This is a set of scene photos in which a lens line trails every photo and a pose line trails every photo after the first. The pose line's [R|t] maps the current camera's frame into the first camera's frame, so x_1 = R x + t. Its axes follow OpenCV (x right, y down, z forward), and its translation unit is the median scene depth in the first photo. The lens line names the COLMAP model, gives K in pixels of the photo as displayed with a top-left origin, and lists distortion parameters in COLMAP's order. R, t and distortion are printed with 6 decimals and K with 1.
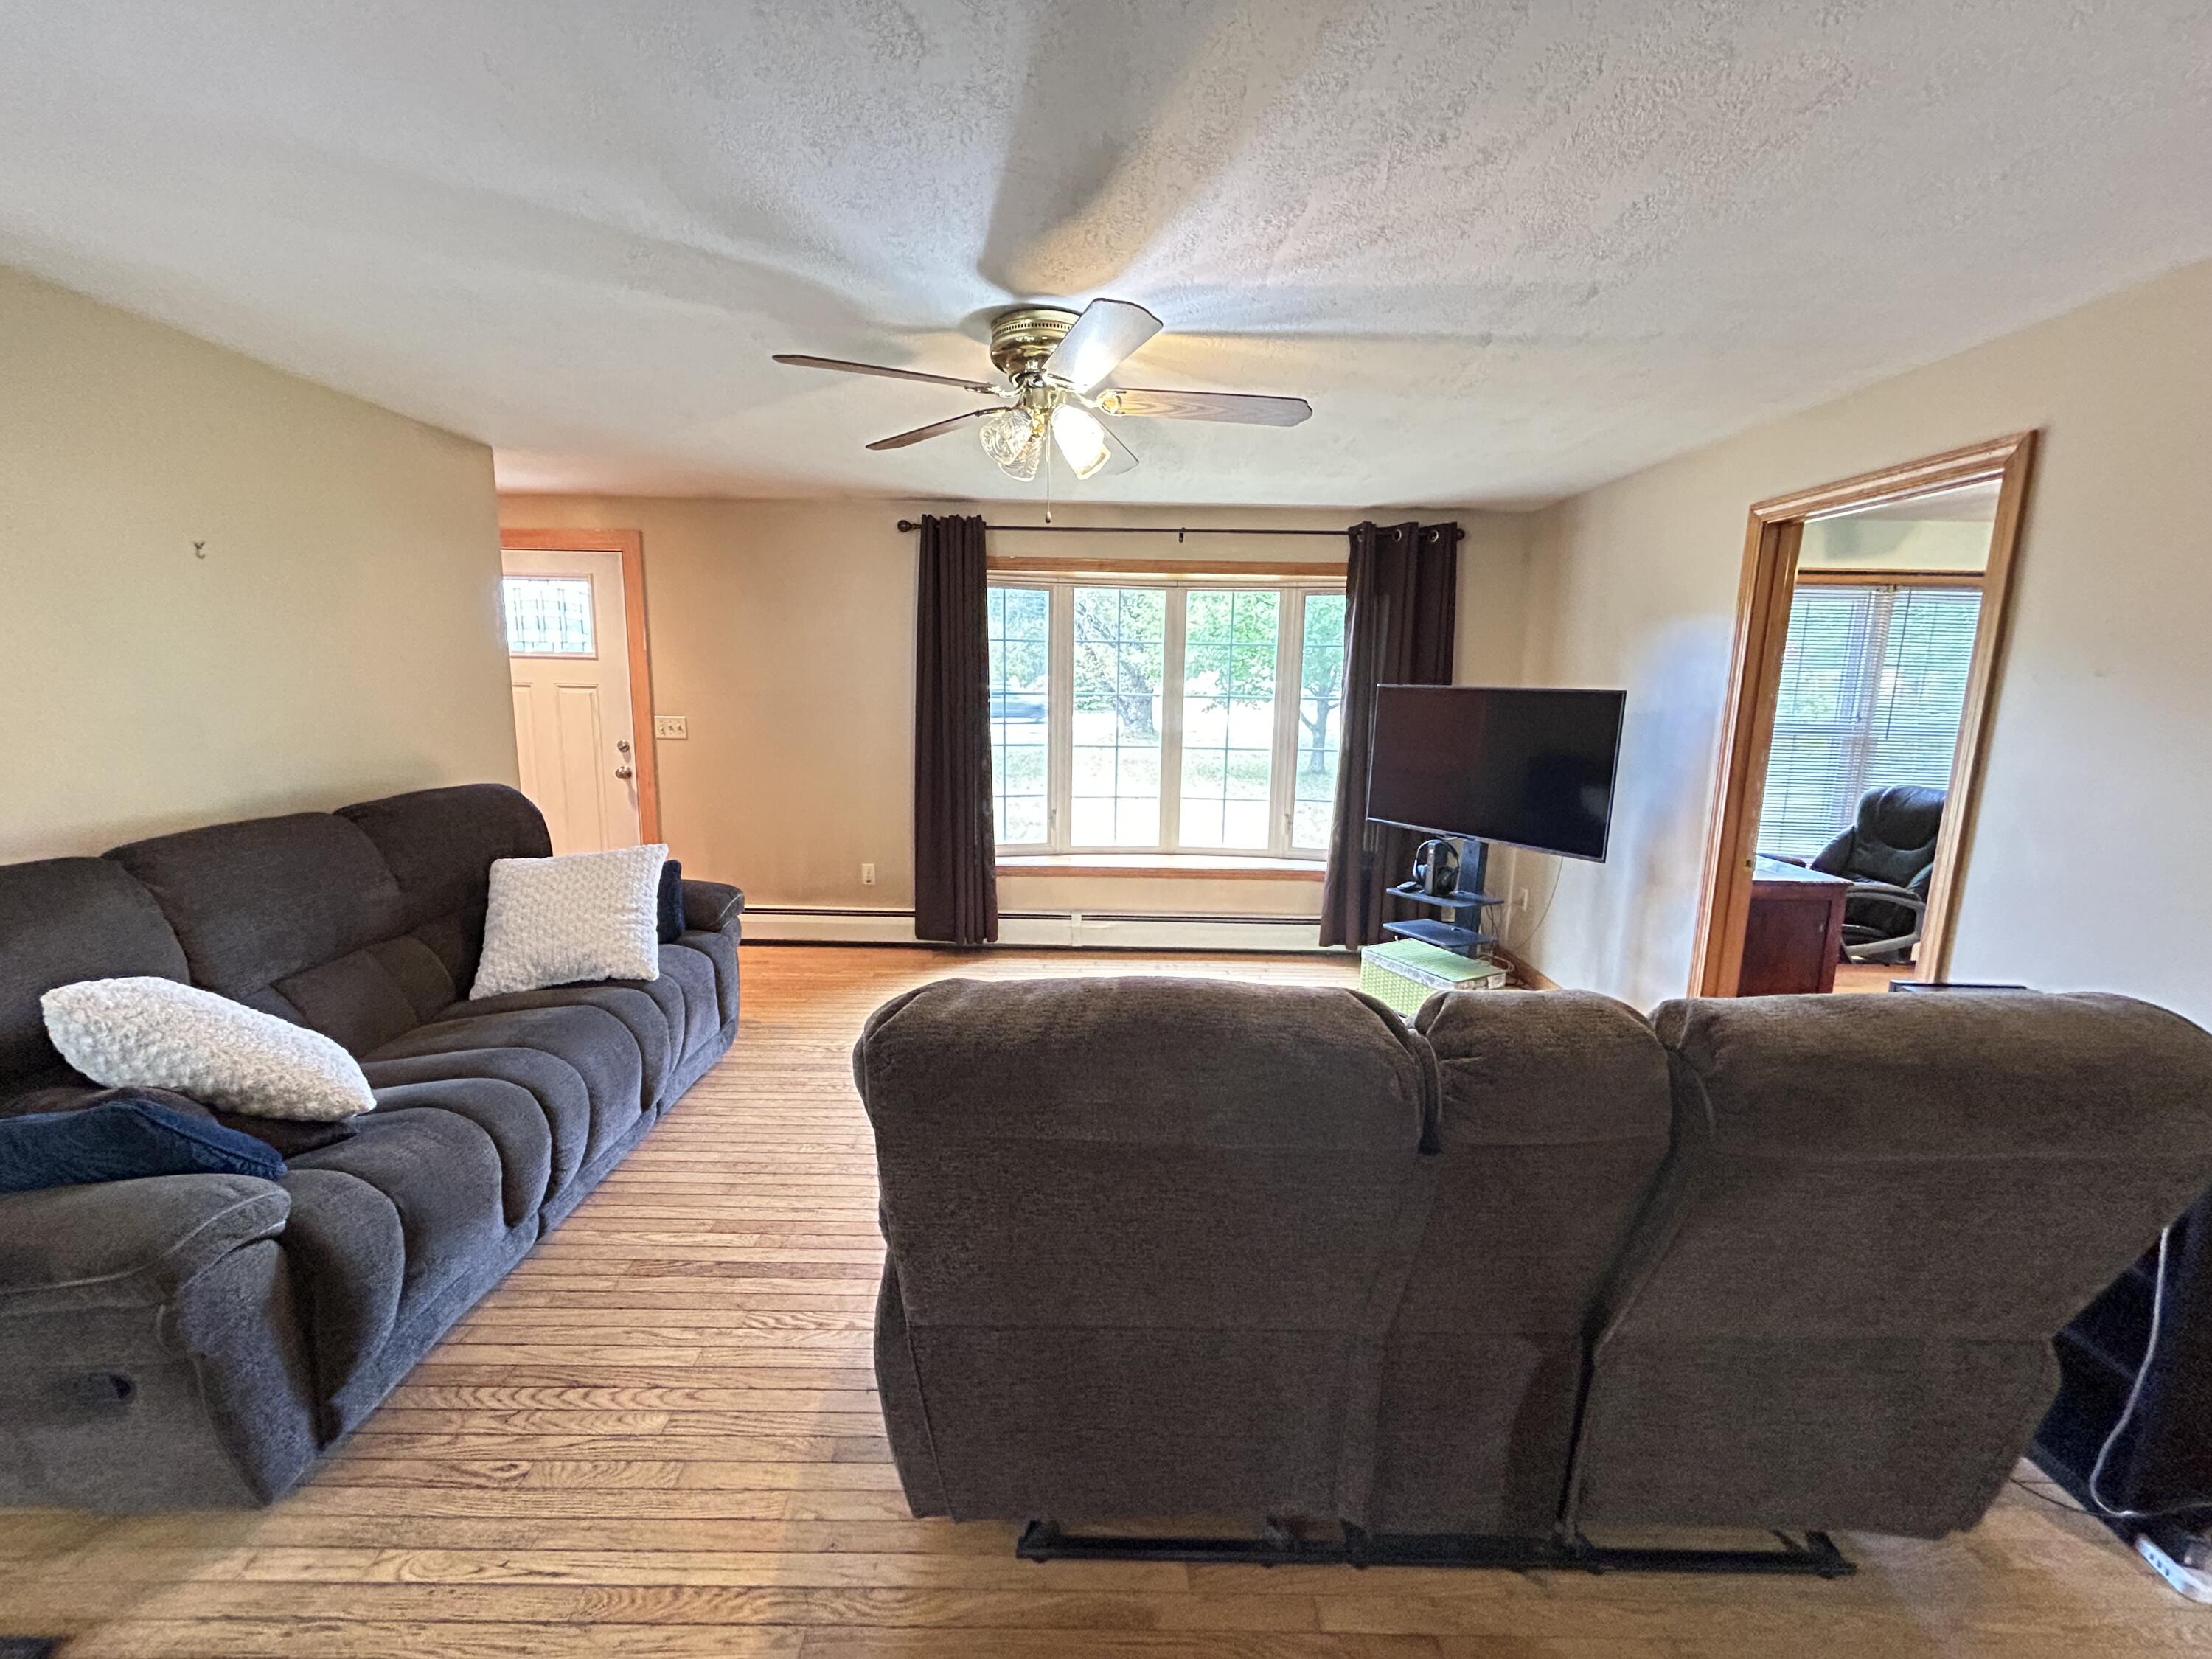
lens RADIAL K [[895.3, 0, 1102.6], [0, 895.3, 826.6], [0, 0, 1]] dist [0.016181, -0.001357]
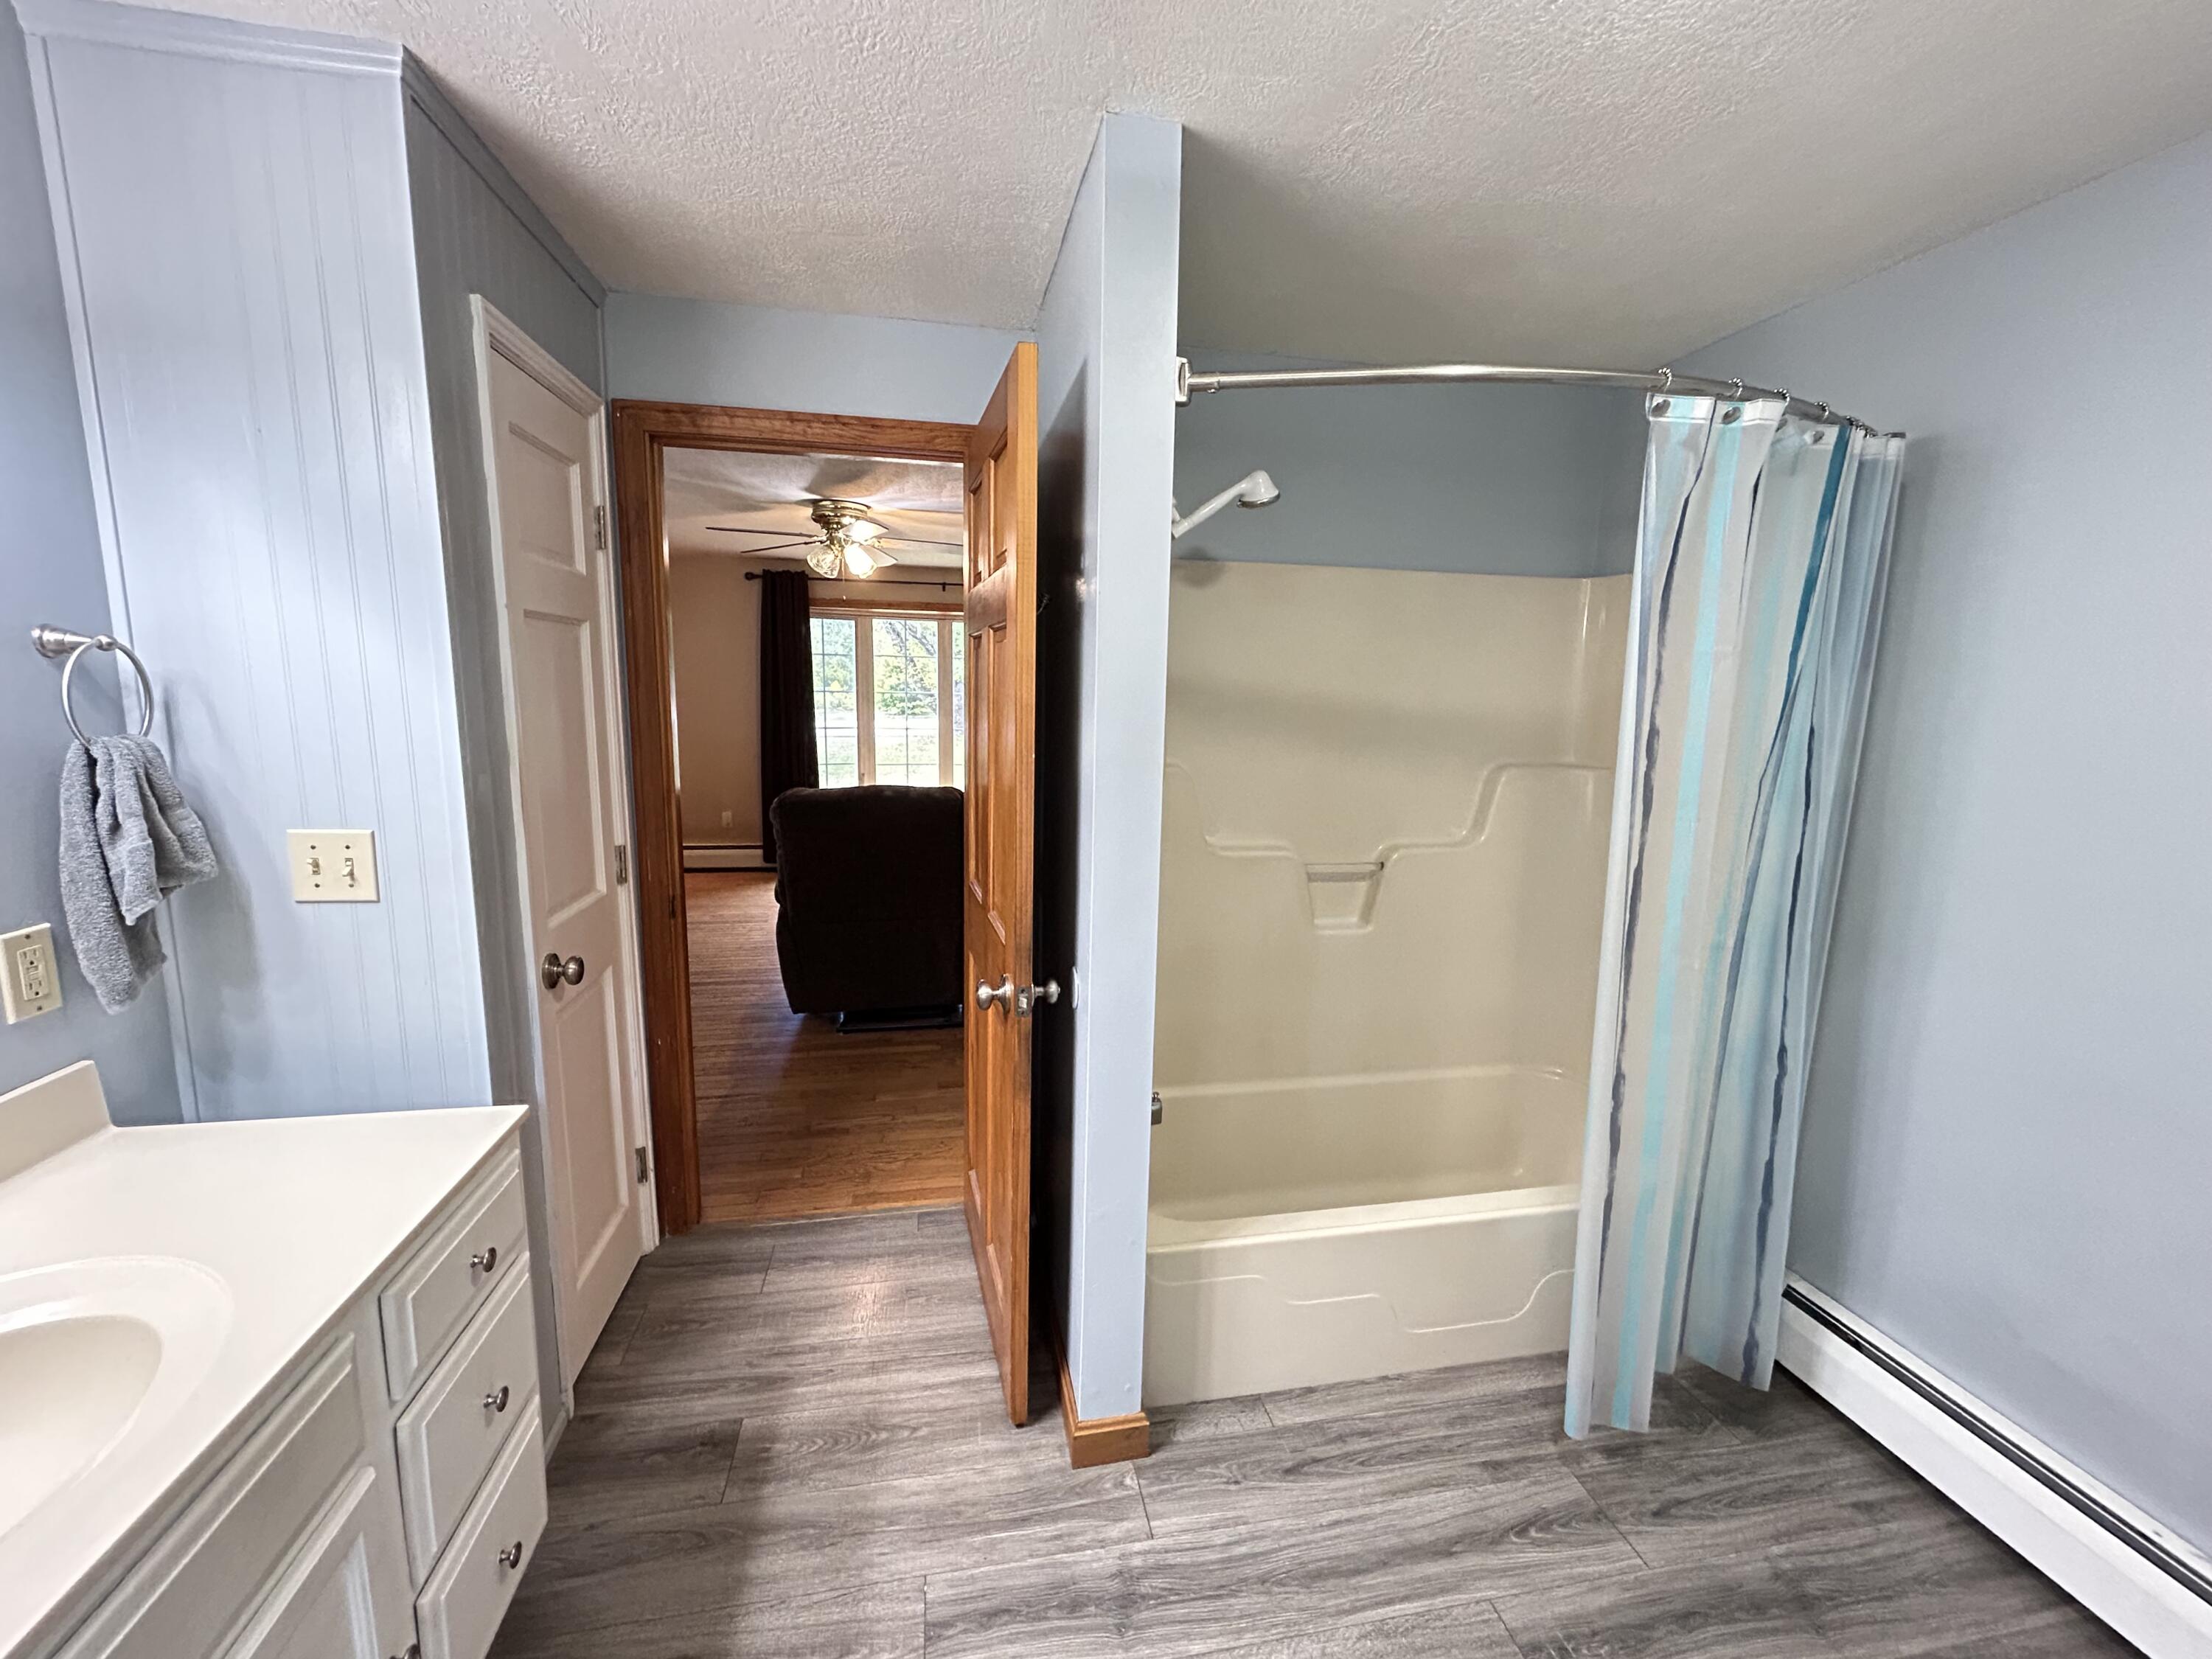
lens RADIAL K [[895.3, 0, 1105.9], [0, 895.3, 819.4], [0, 0, 1]] dist [0.016181, -0.001357]
pose [[0.981569, -0.026081, 0.189321, 0.060143], [0.028682, 0.999528, -0.011014, 0.092425], [-0.188944, 0.016241, 0.981853, -0.530143]]
